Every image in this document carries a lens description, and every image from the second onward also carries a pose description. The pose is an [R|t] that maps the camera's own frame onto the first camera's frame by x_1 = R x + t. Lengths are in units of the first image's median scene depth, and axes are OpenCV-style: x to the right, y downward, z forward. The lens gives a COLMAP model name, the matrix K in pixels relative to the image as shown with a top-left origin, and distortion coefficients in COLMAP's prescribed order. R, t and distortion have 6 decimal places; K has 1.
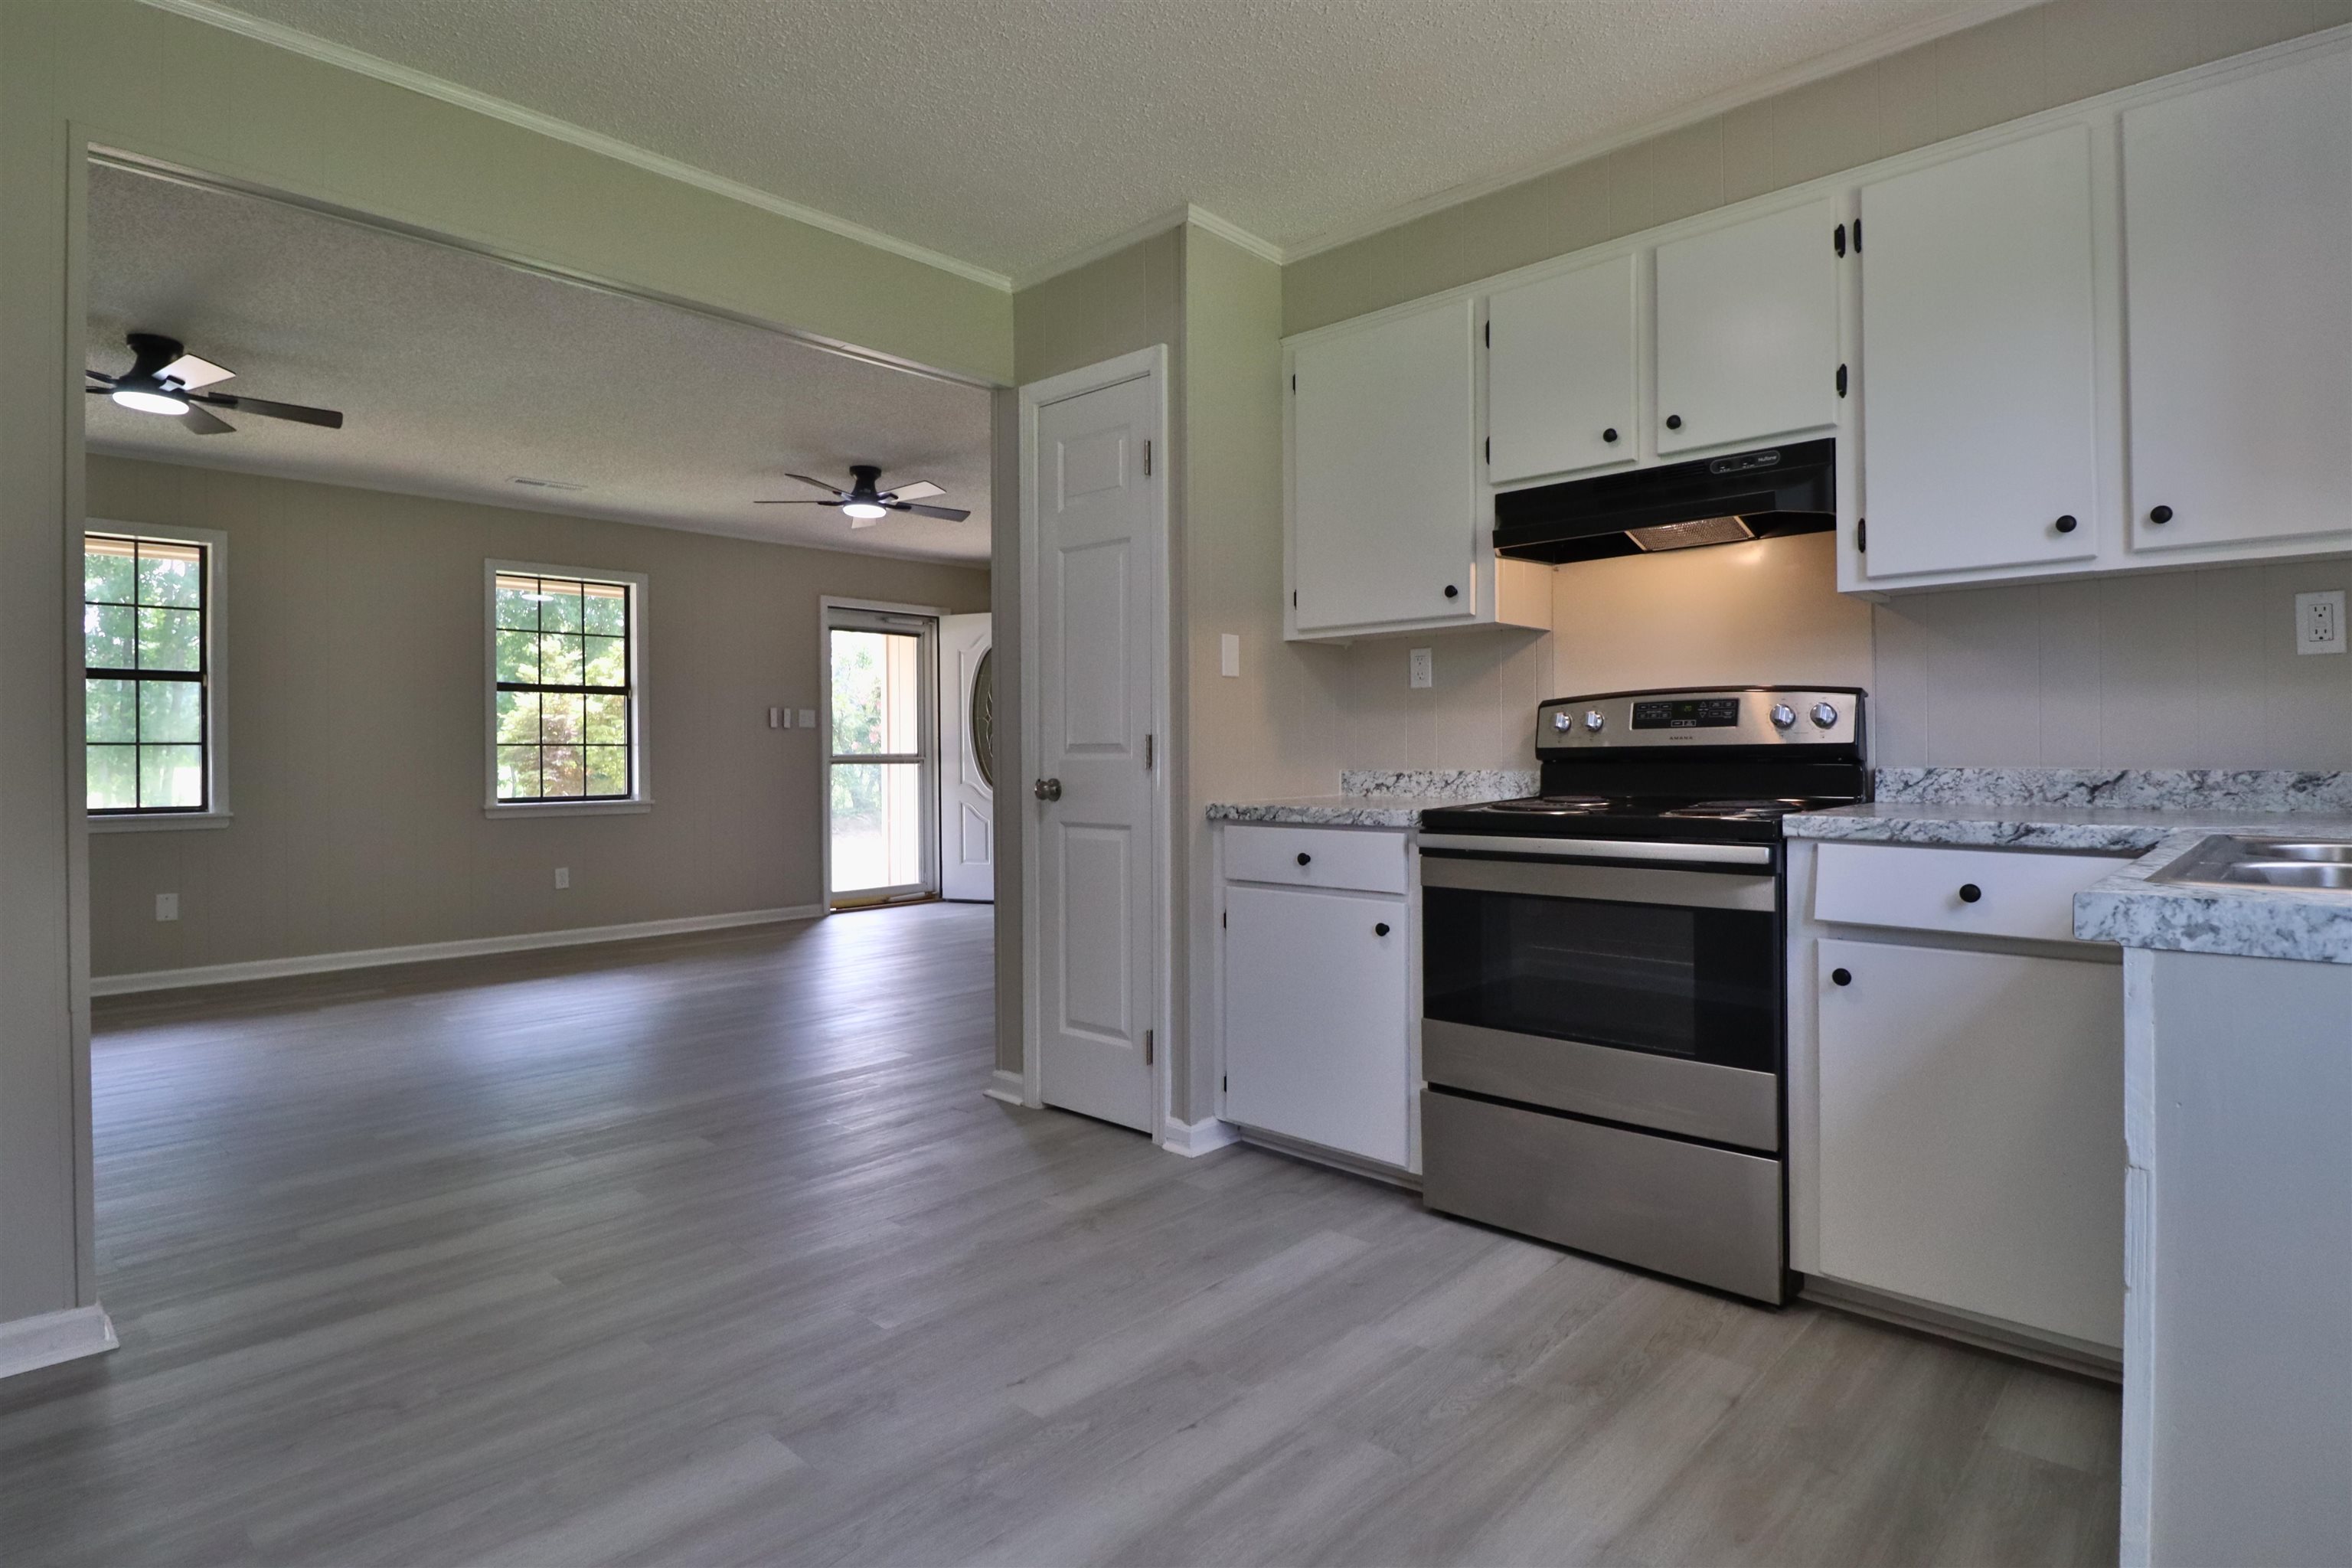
lens RADIAL K [[1213.7, 0, 1191.0], [0, 1213.7, 757.0], [0, 0, 1]] dist [-0.000826, -0.015037]
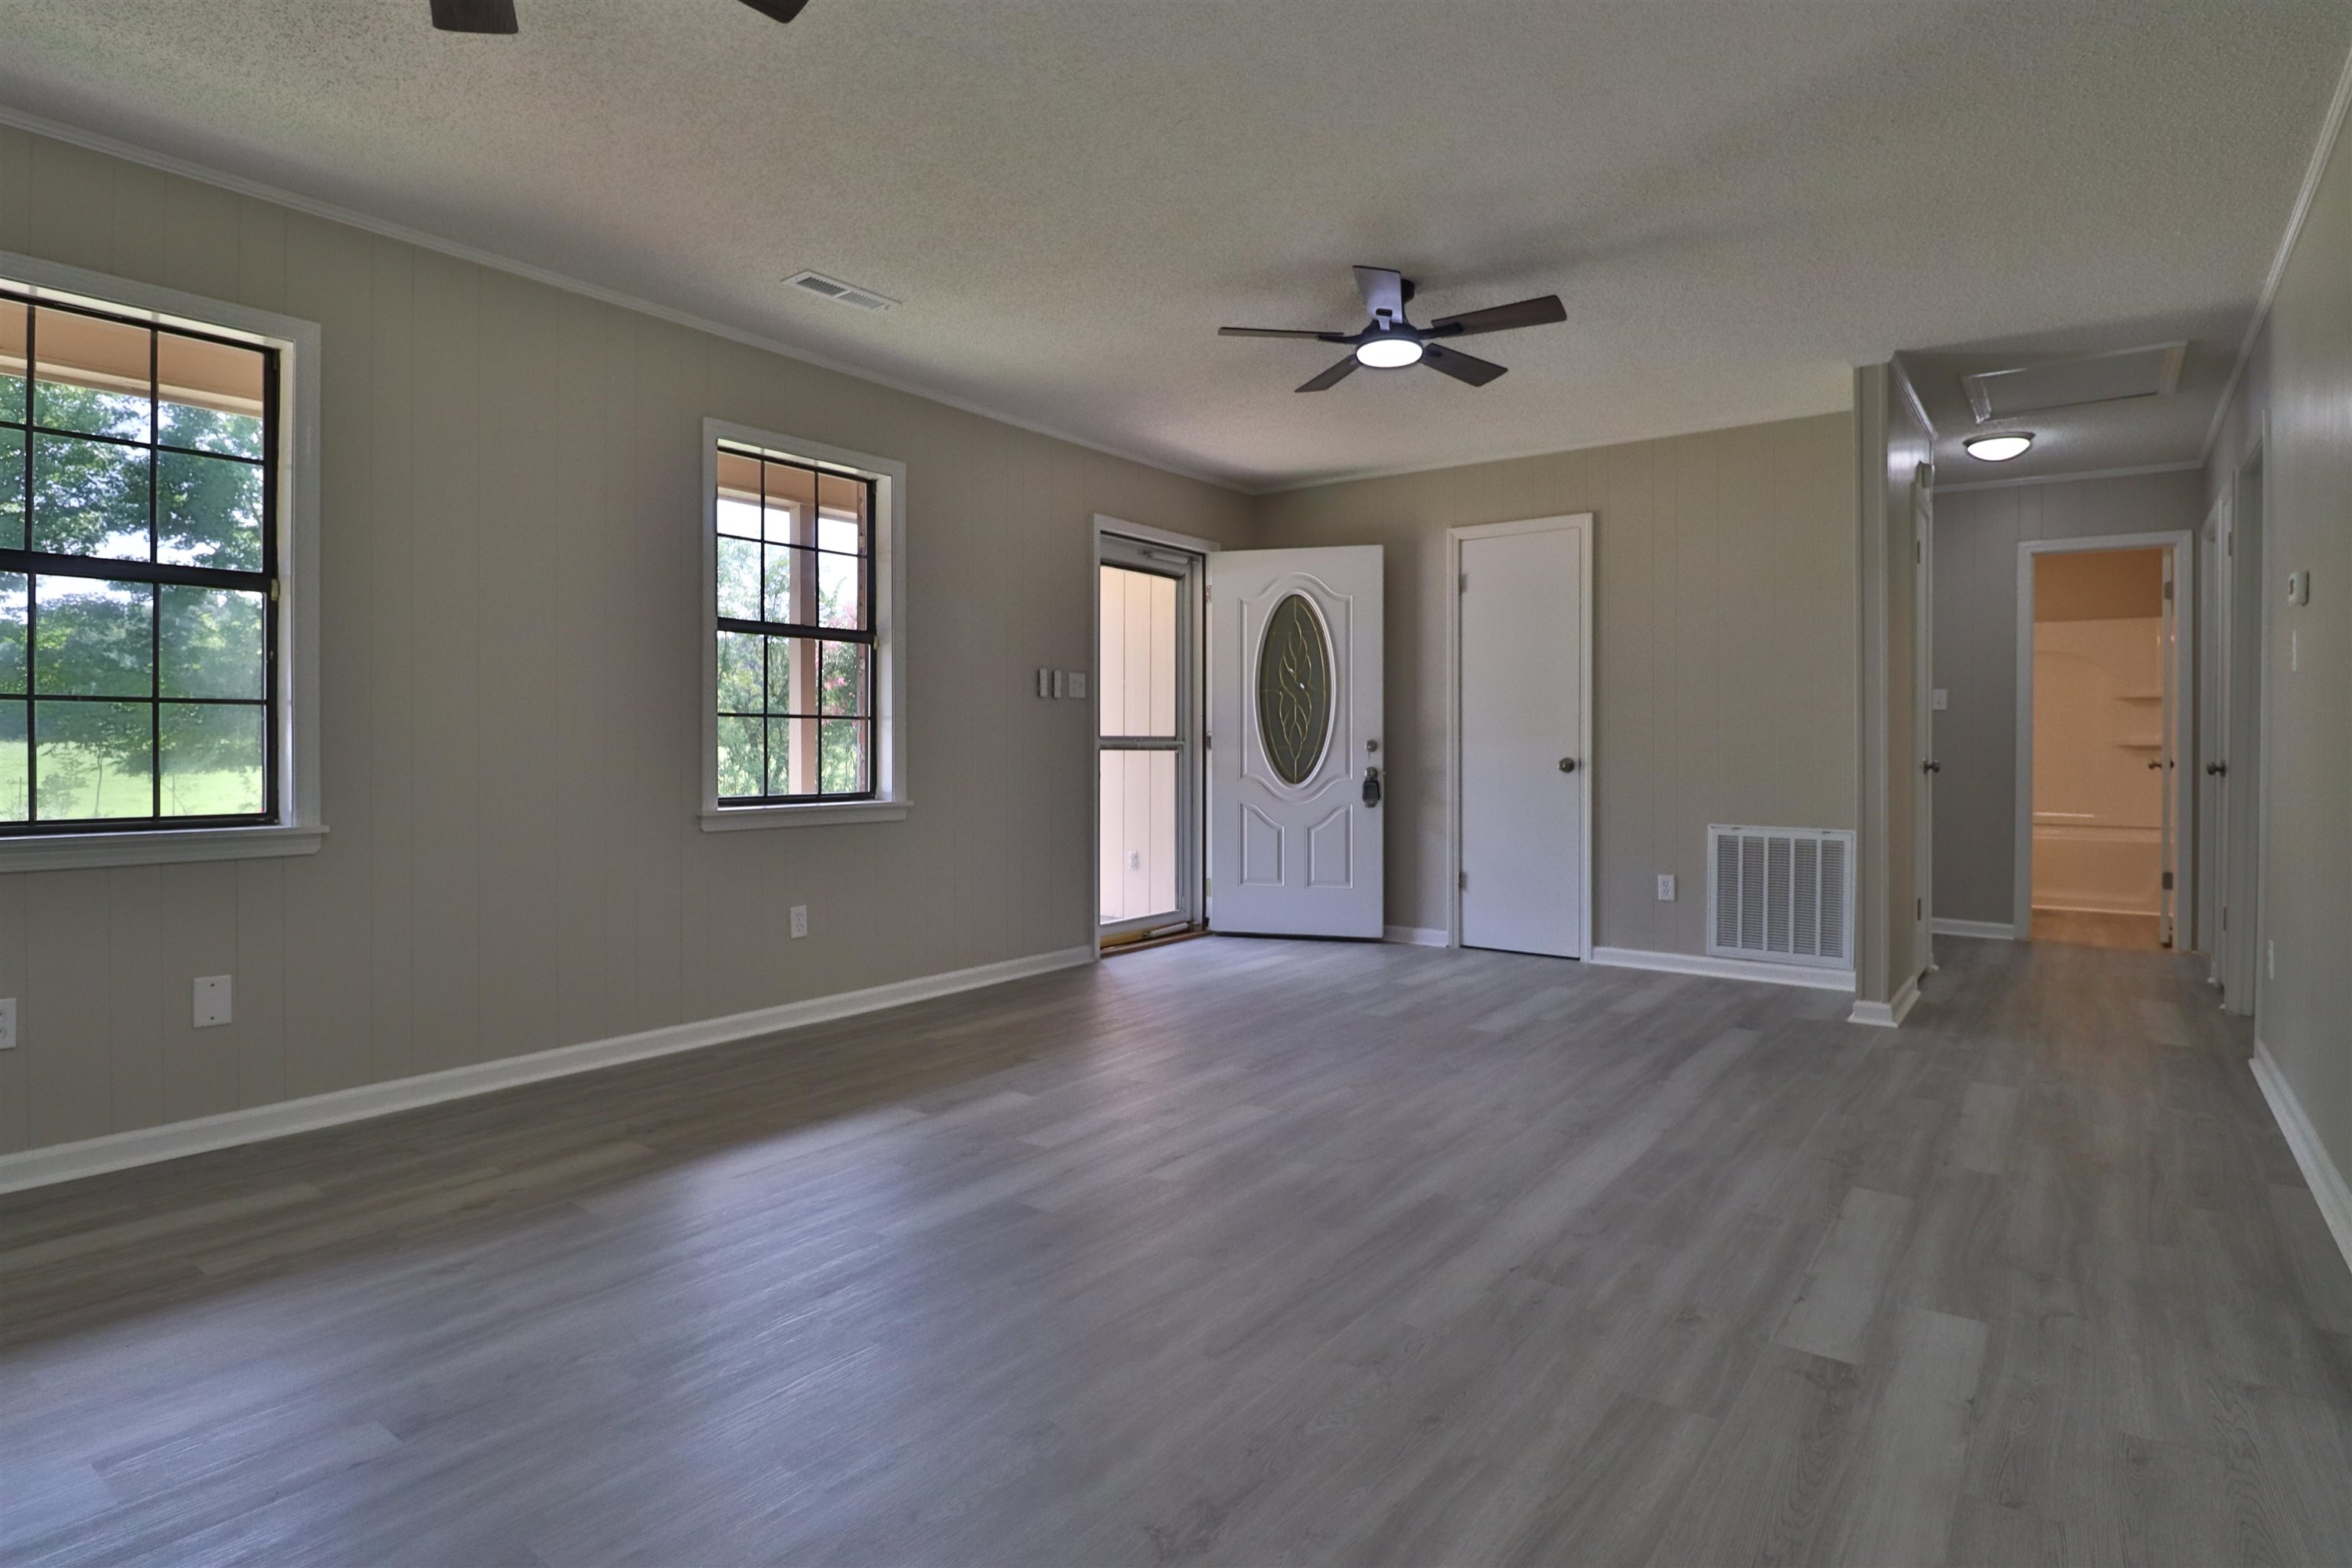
lens RADIAL K [[1214.9, 0, 1188.0], [0, 1214.9, 749.2], [0, 0, 1]] dist [0.000313, -0.013846]
pose [[0.993709, 0.011024, 0.111452, -0.401336], [-0.011357, 0.999933, 0.002357, 0.004039], [-0.111418, -0.003608, 0.993767, 0.344759]]
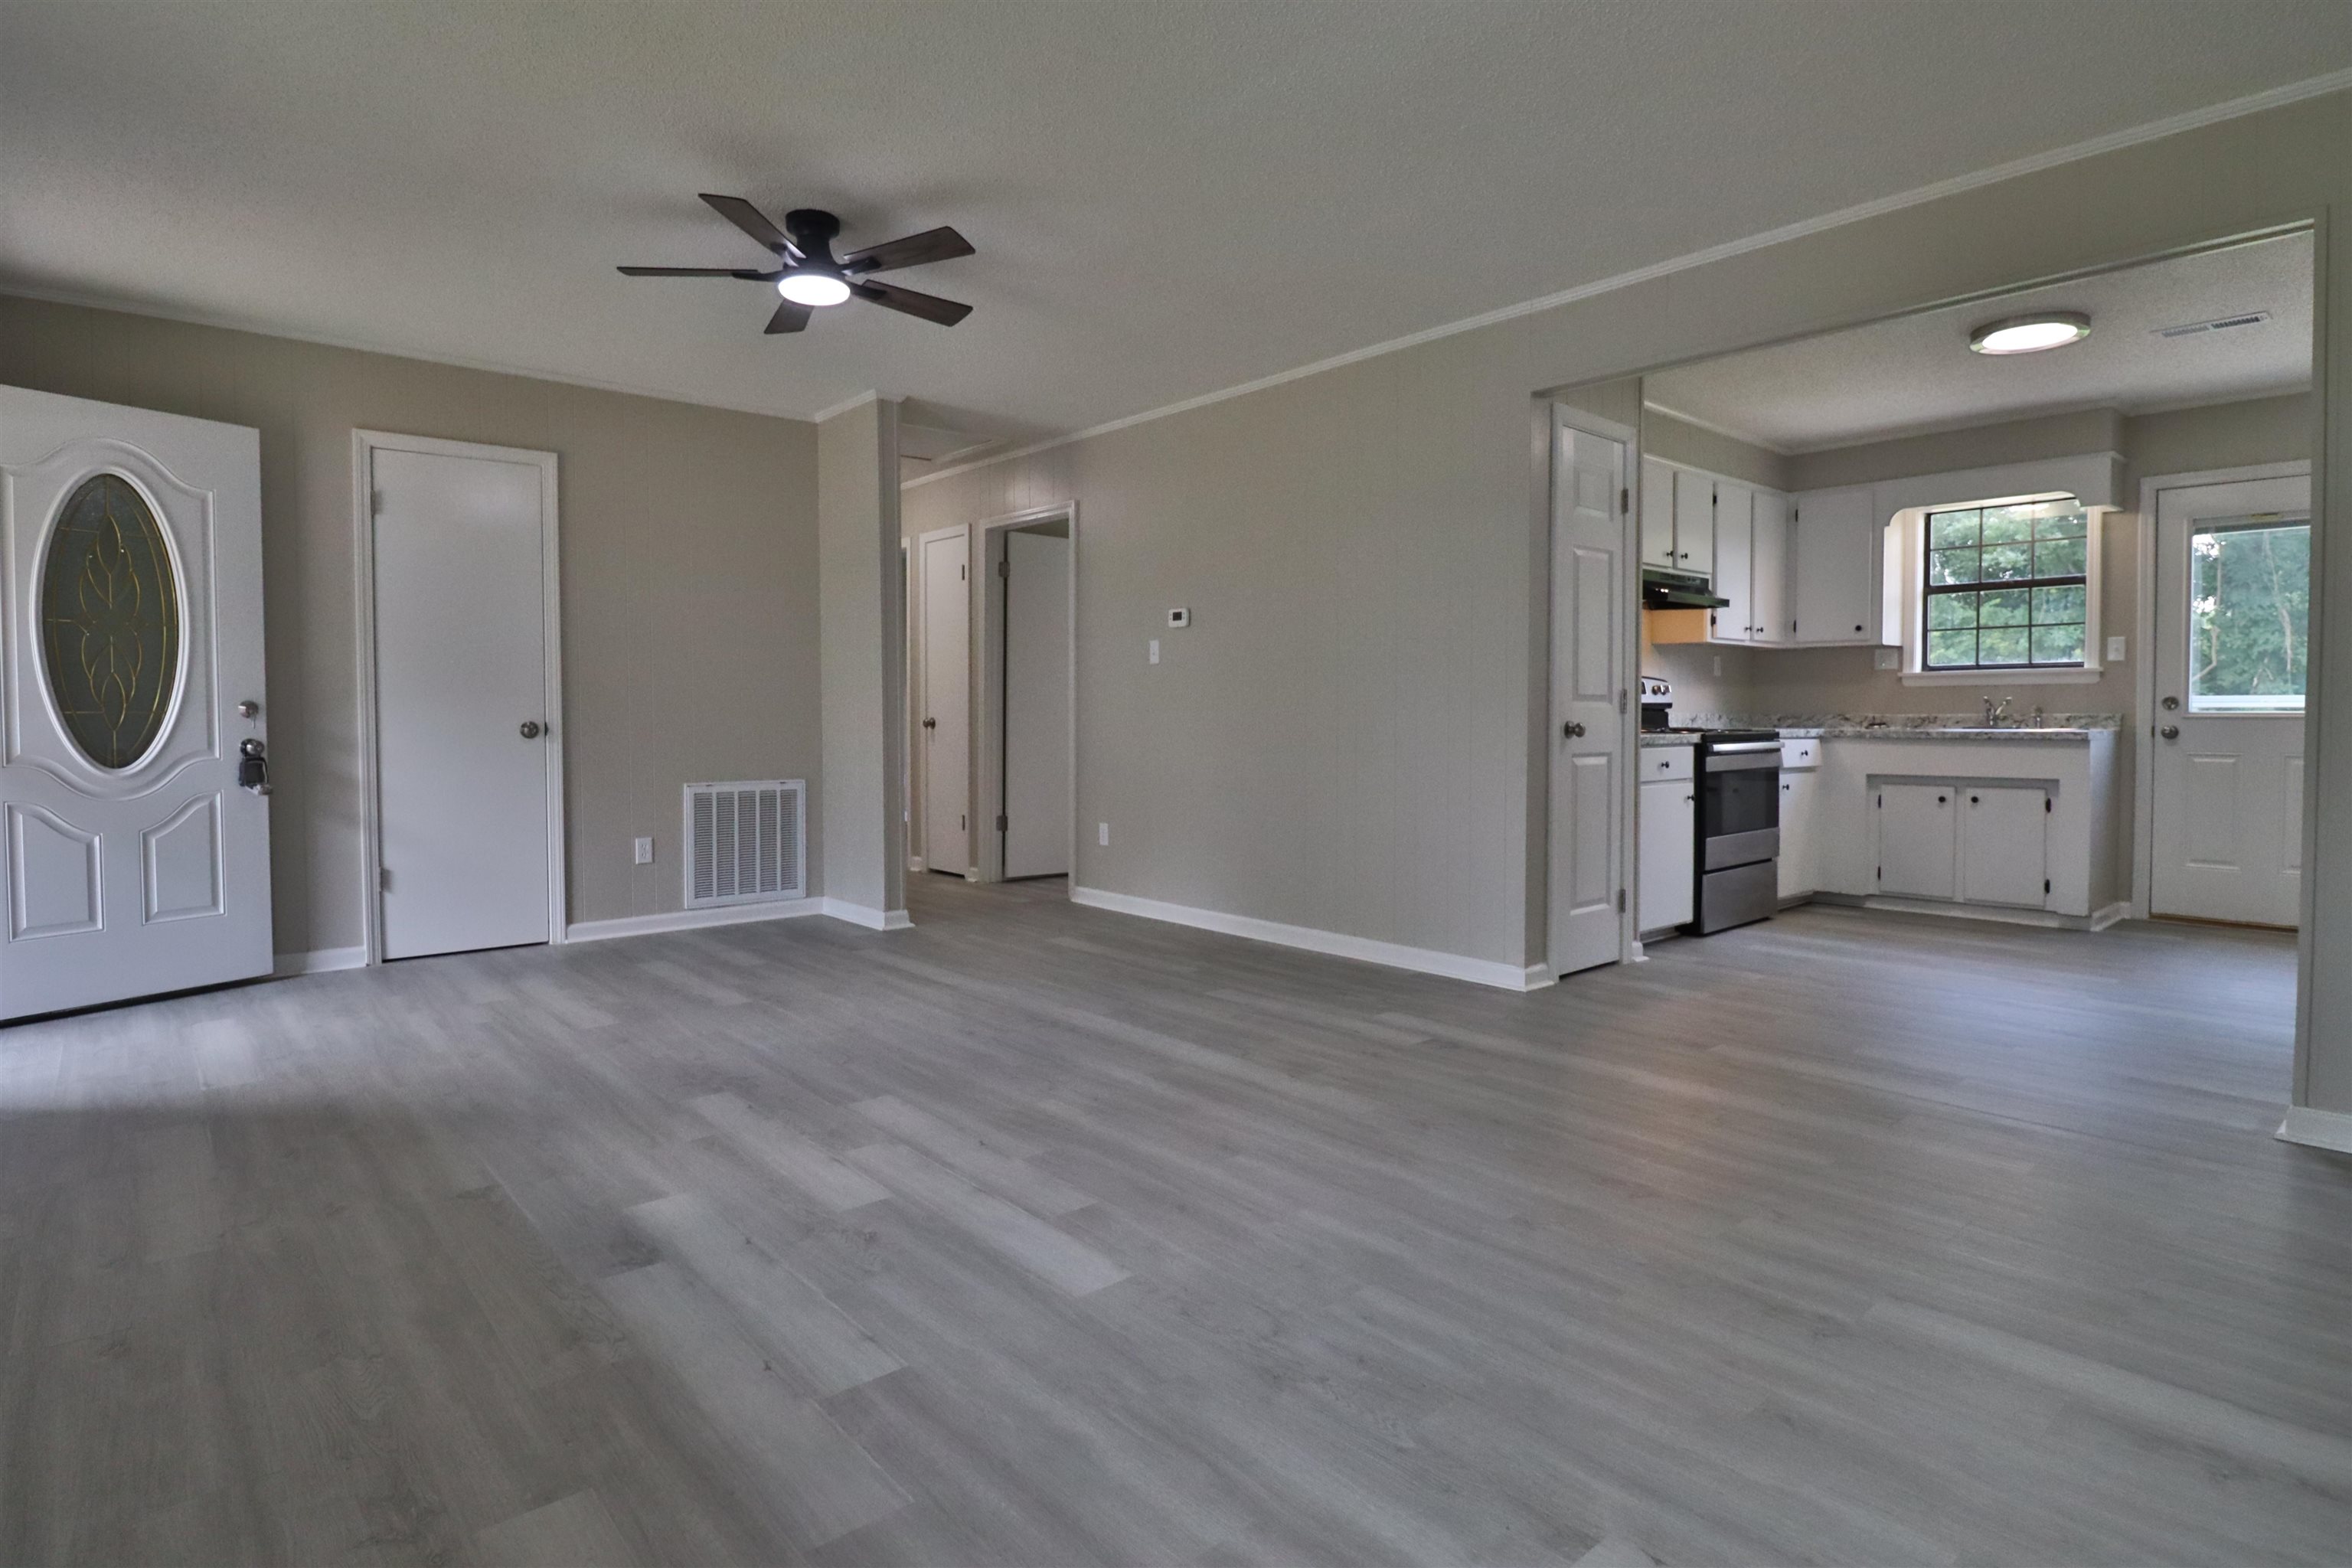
lens RADIAL K [[1214.9, 0, 1188.0], [0, 1214.9, 749.2], [0, 0, 1]] dist [0.000313, -0.013846]
pose [[0.097783, -0.022317, 0.994957, -0.772220], [0.001080, 0.999750, 0.022318, 0.009840], [-0.995207, -0.001108, 0.097783, 0.686948]]
